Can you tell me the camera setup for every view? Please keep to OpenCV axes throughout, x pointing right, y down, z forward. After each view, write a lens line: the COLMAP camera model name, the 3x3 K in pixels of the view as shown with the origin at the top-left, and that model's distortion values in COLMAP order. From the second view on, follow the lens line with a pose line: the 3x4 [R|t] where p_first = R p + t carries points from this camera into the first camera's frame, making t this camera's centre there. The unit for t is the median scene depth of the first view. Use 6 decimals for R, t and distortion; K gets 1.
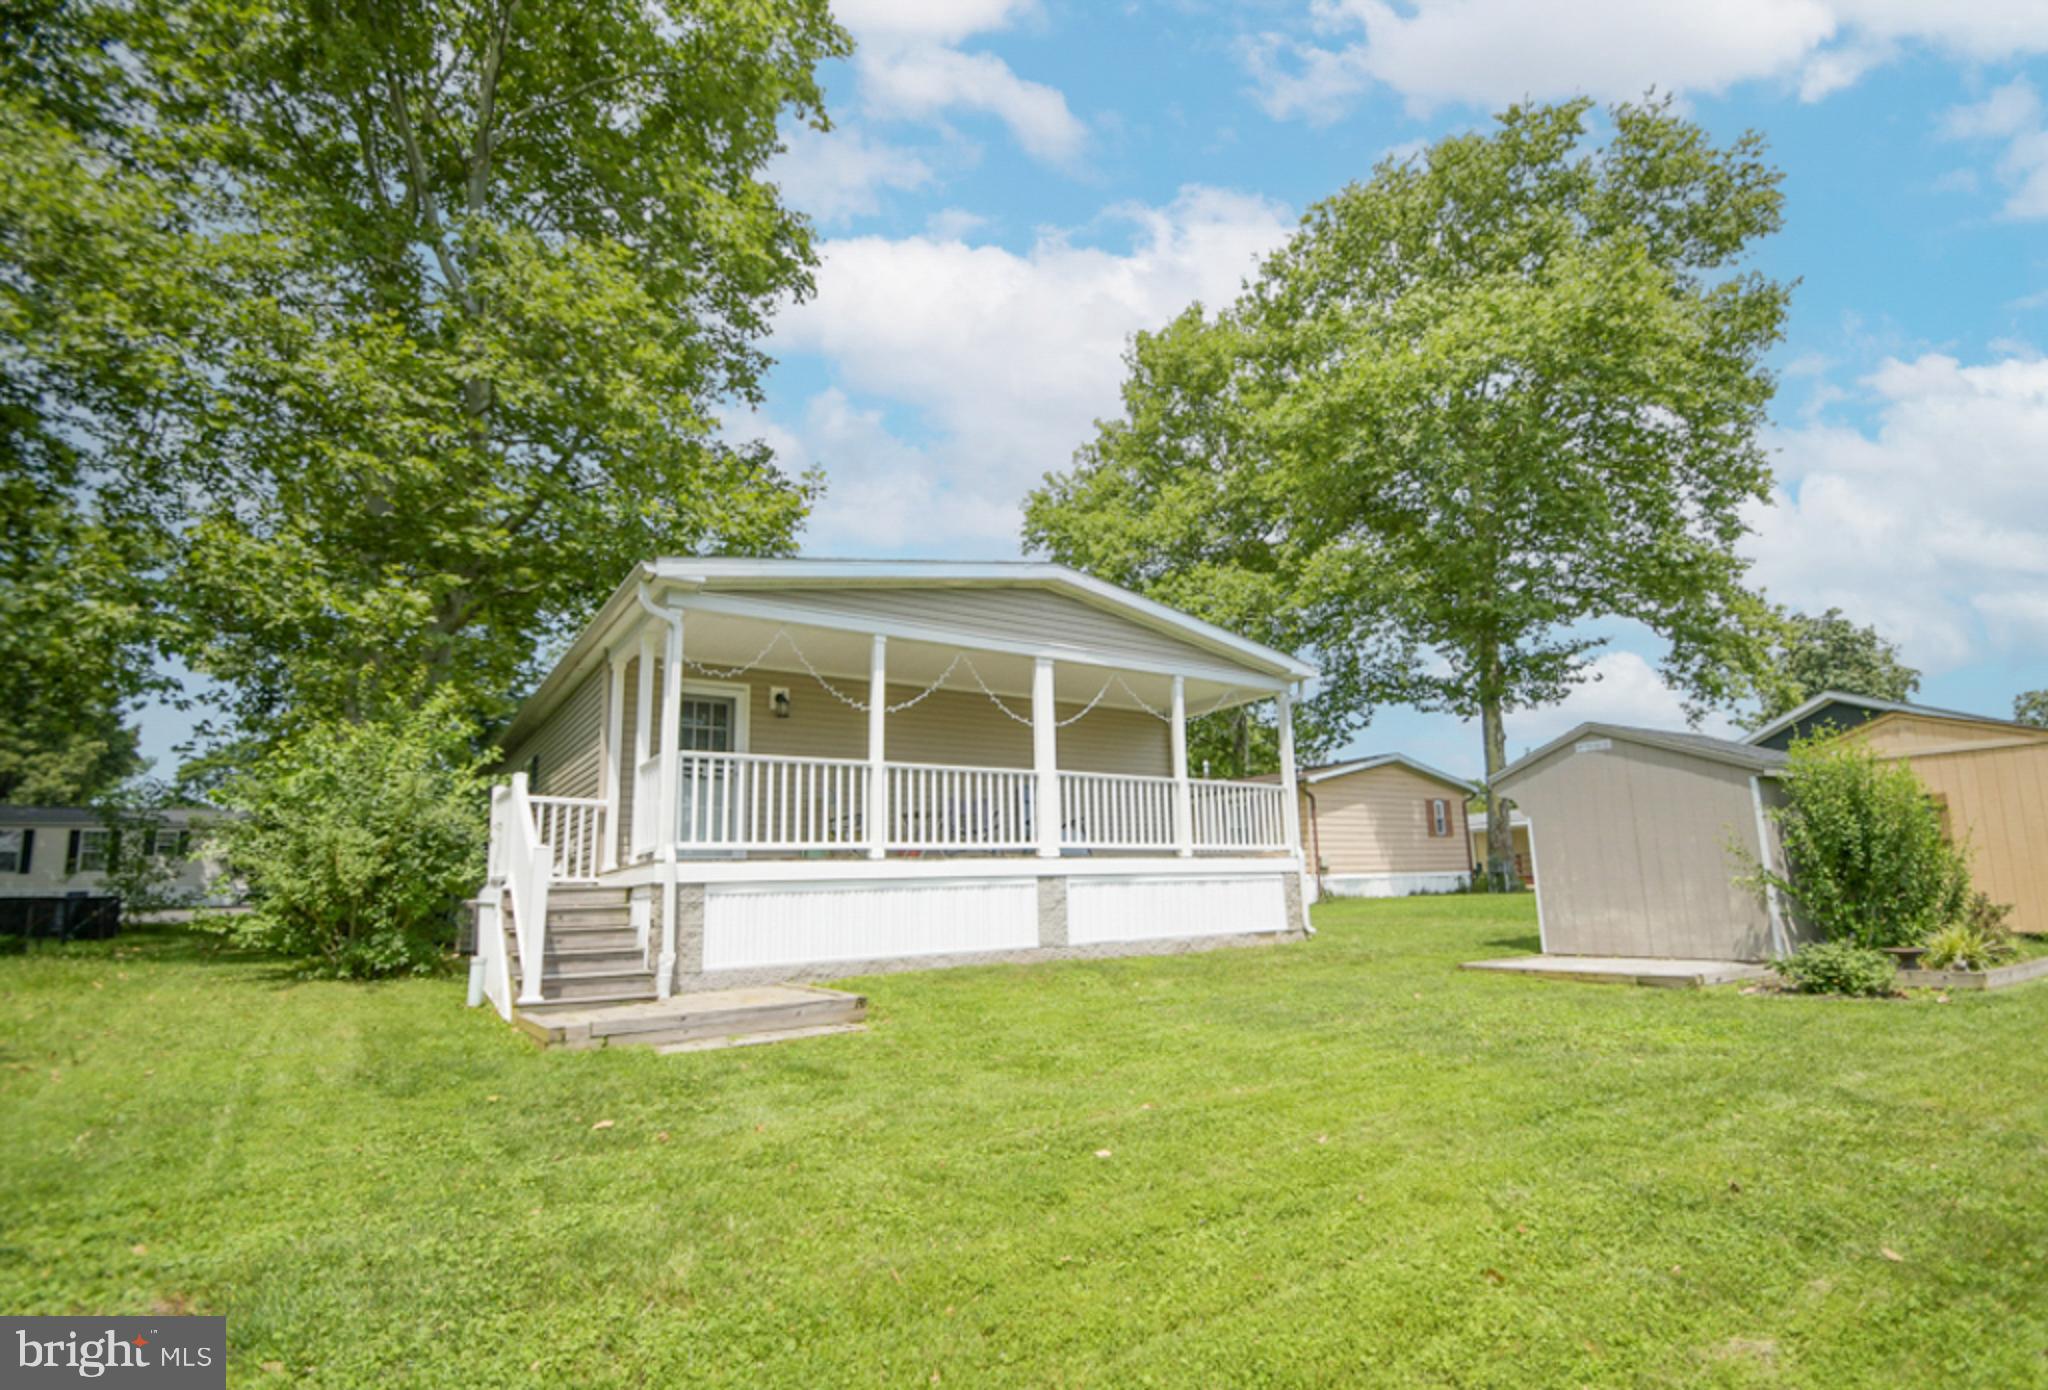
lens RADIAL K [[1130.8, 0, 1024.0], [0, 1130.8, 695.0], [0, 0, 1]] dist [0.002933, 0.000248]
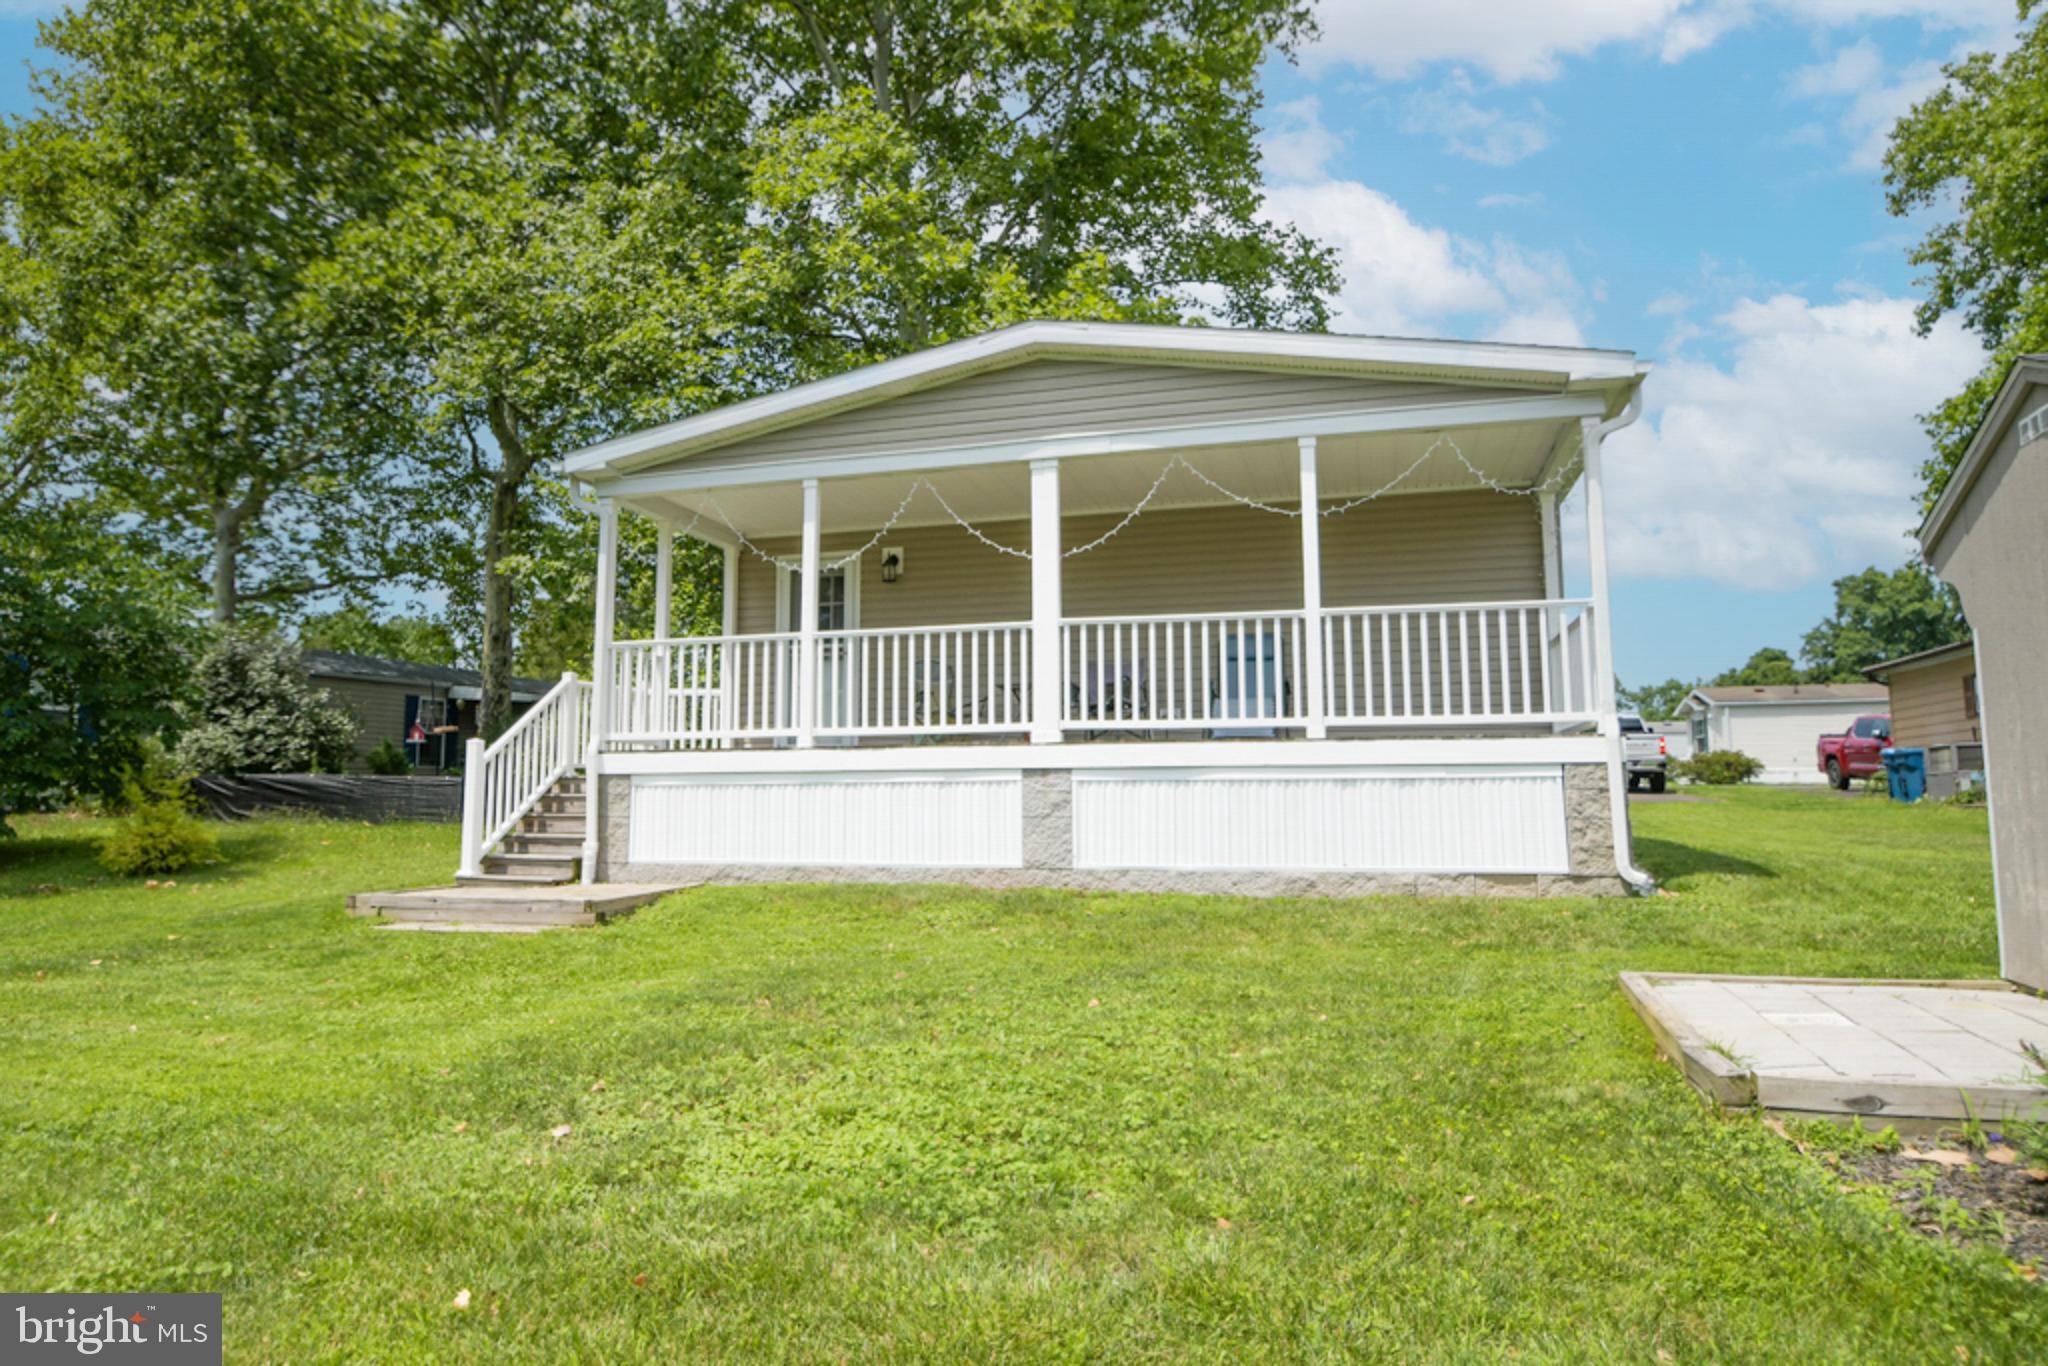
lens RADIAL K [[1280.6, 0, 994.6], [0, 1280.6, 679.3], [0, 0, 1]] dist [-0.029974, 0.001537]
pose [[0.555190, -0.045499, -0.830478, 0.653526], [0.131280, 0.990780, 0.033482, 0.071787], [0.821298, -0.127615, 0.556044, 0.525057]]
